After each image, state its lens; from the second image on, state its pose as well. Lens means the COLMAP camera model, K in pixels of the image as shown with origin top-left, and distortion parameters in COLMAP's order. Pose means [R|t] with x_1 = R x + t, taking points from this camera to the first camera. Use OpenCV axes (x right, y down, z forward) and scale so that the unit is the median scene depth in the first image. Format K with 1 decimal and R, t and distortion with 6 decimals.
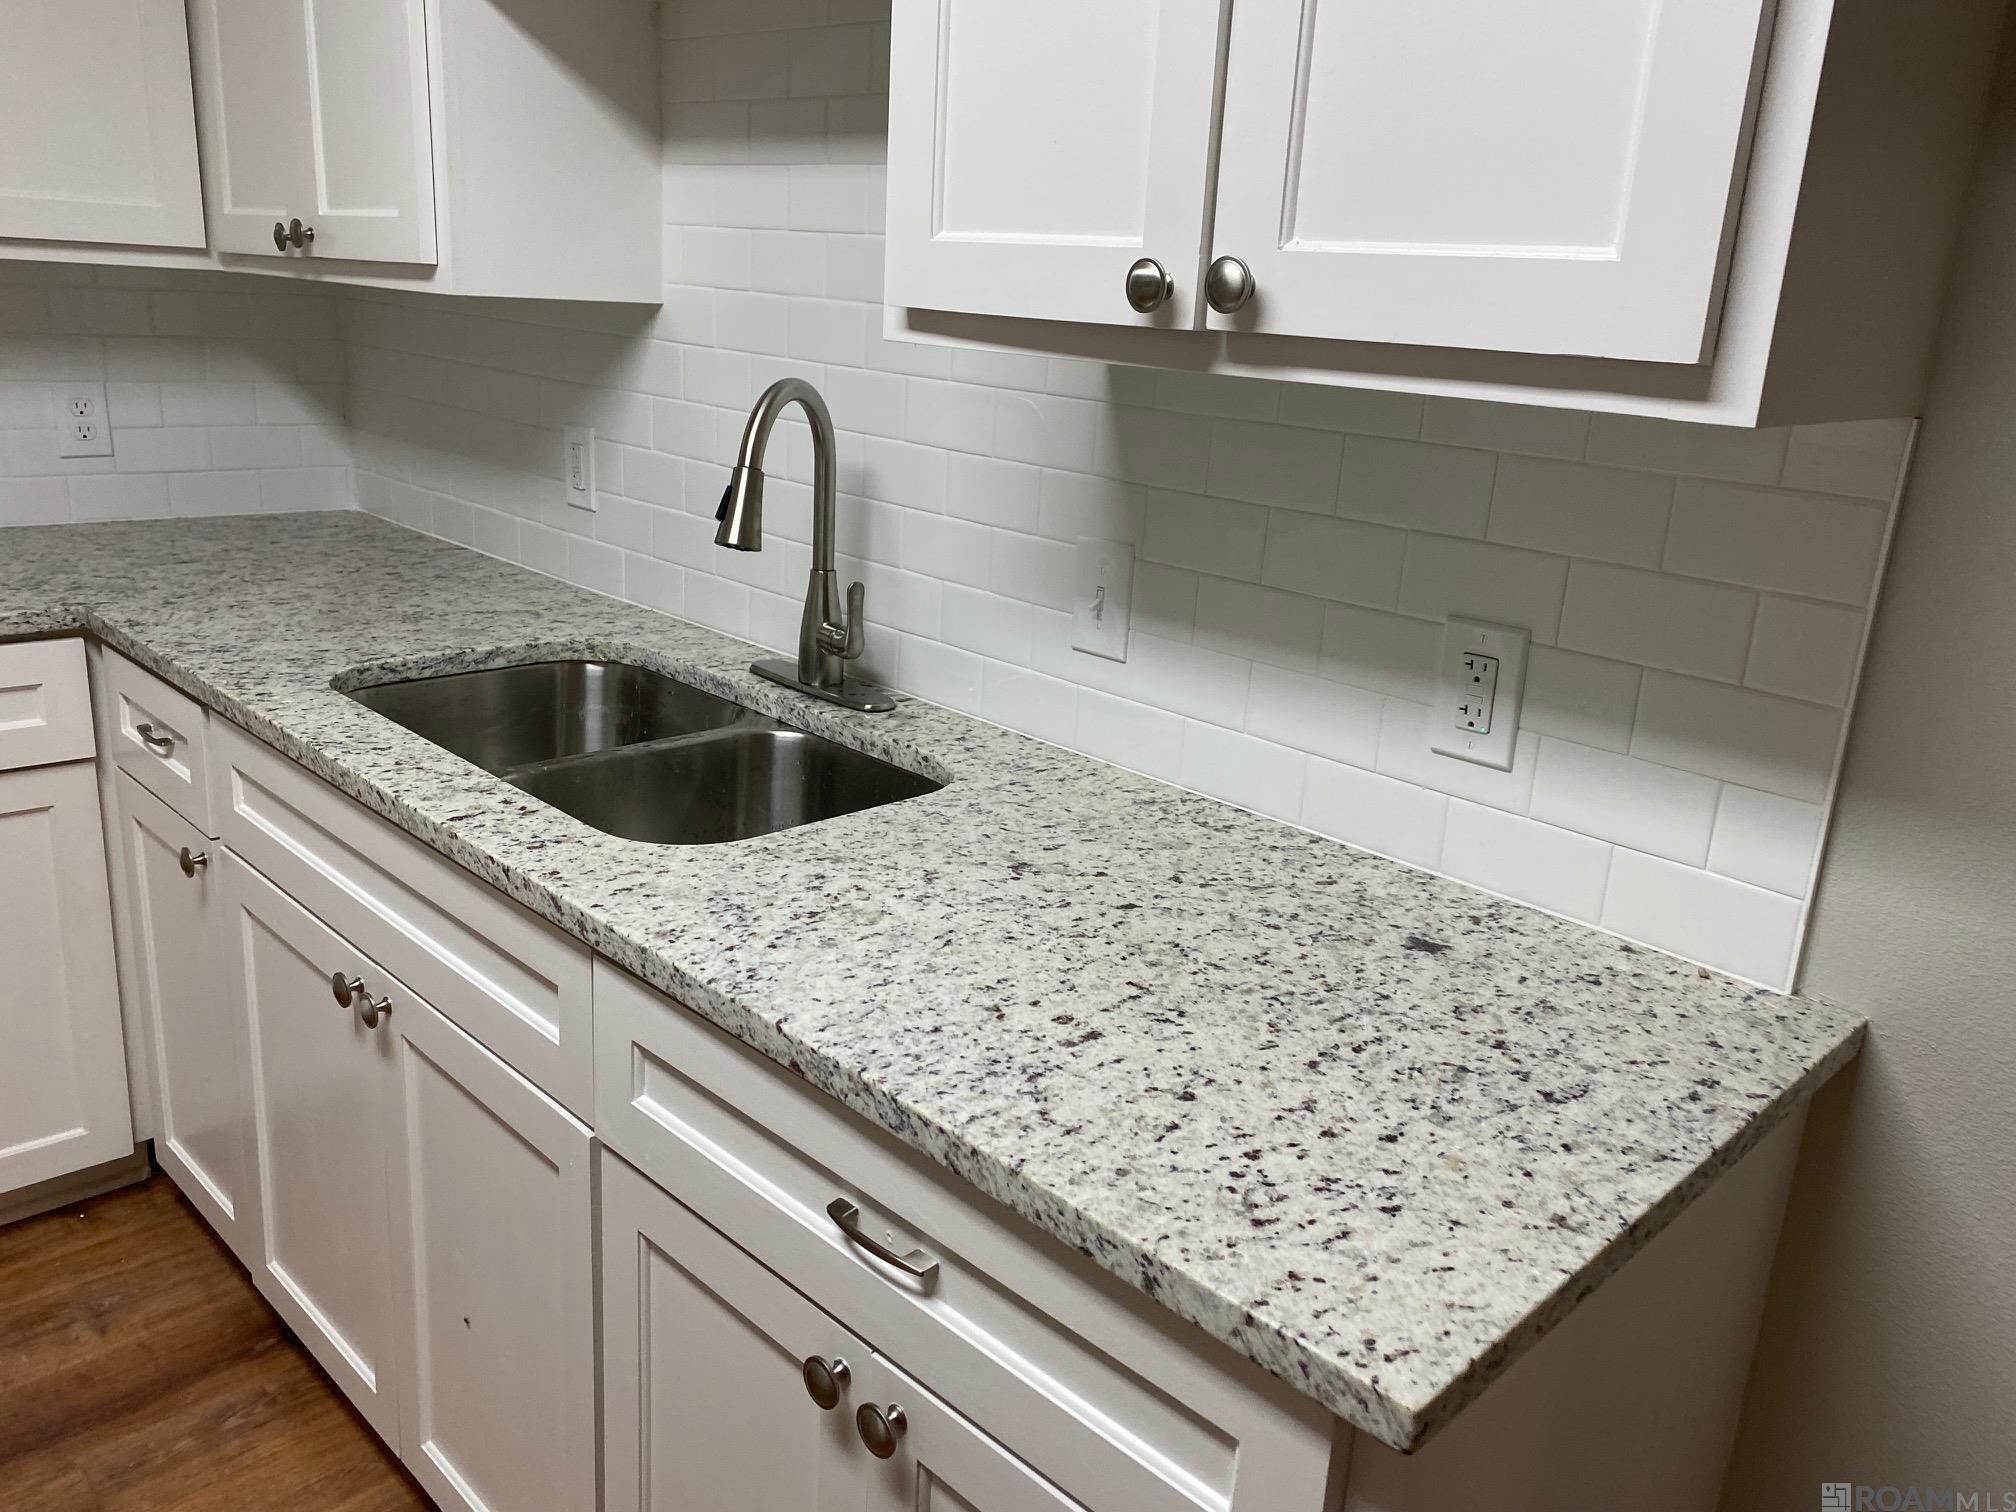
lens RADIAL K [[1541.2, 0, 1021.5], [0, 1541.2, 743.7], [0, 0, 1]] dist [0.169998, -0.439452]
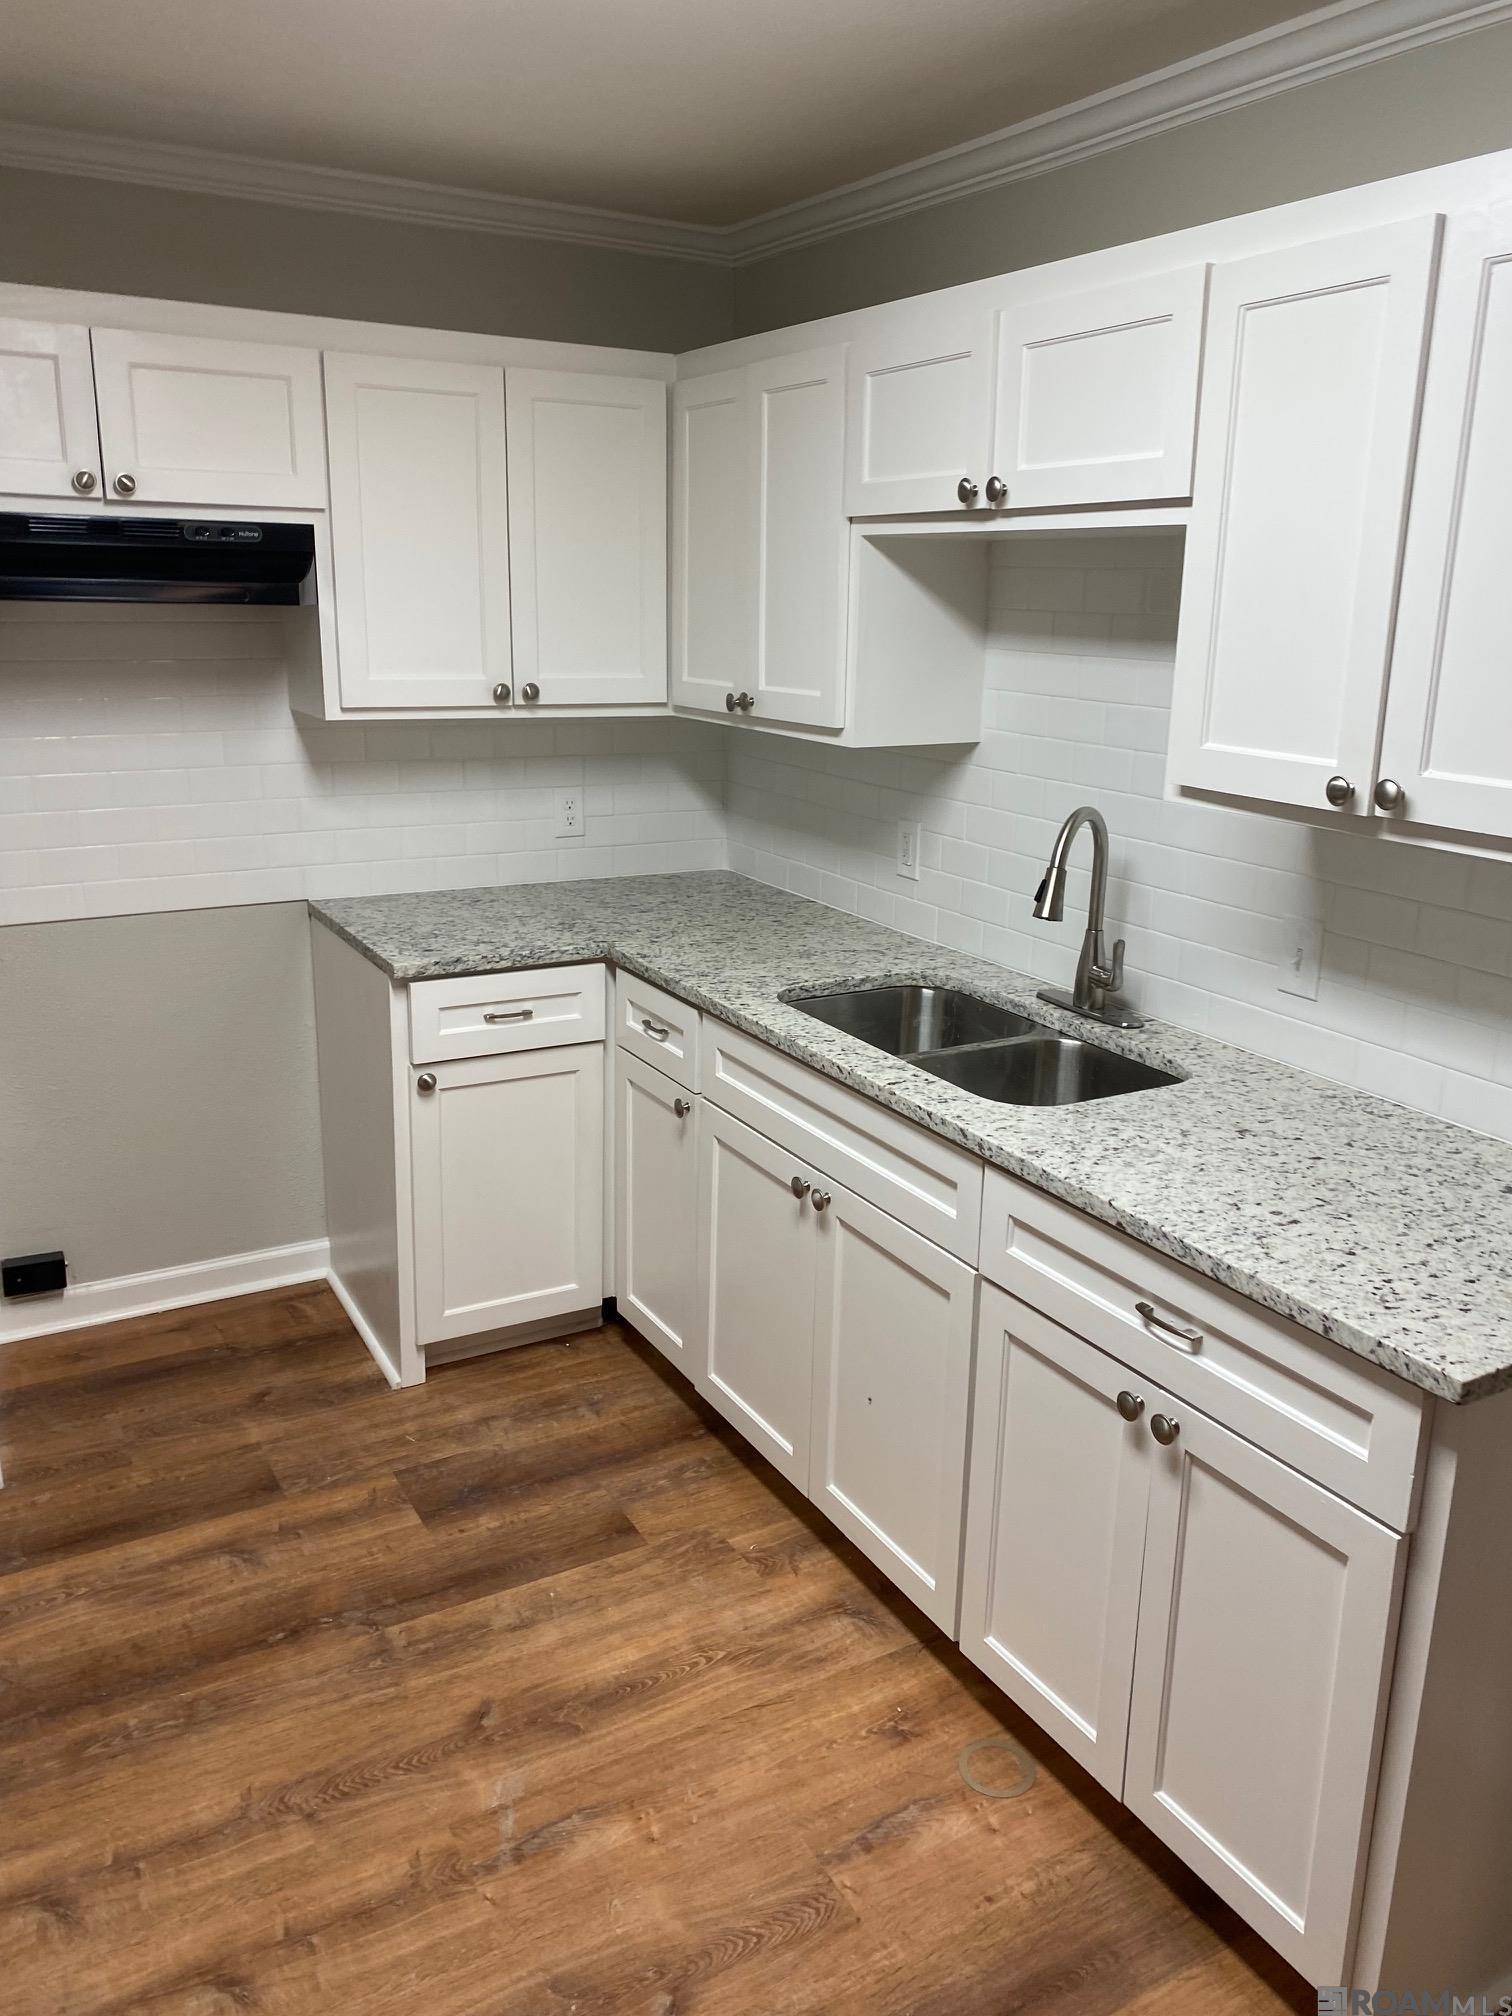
lens RADIAL K [[1545.1, 0, 770.5], [0, 1545.1, 995.2], [0, 0, 1]] dist [0.125286, -0.260663]
pose [[0.965536, 0.029328, -0.258611, -0.055156], [-0.038588, 0.998780, -0.030802, 0.007966], [0.257392, 0.039720, 0.965490, -0.629000]]
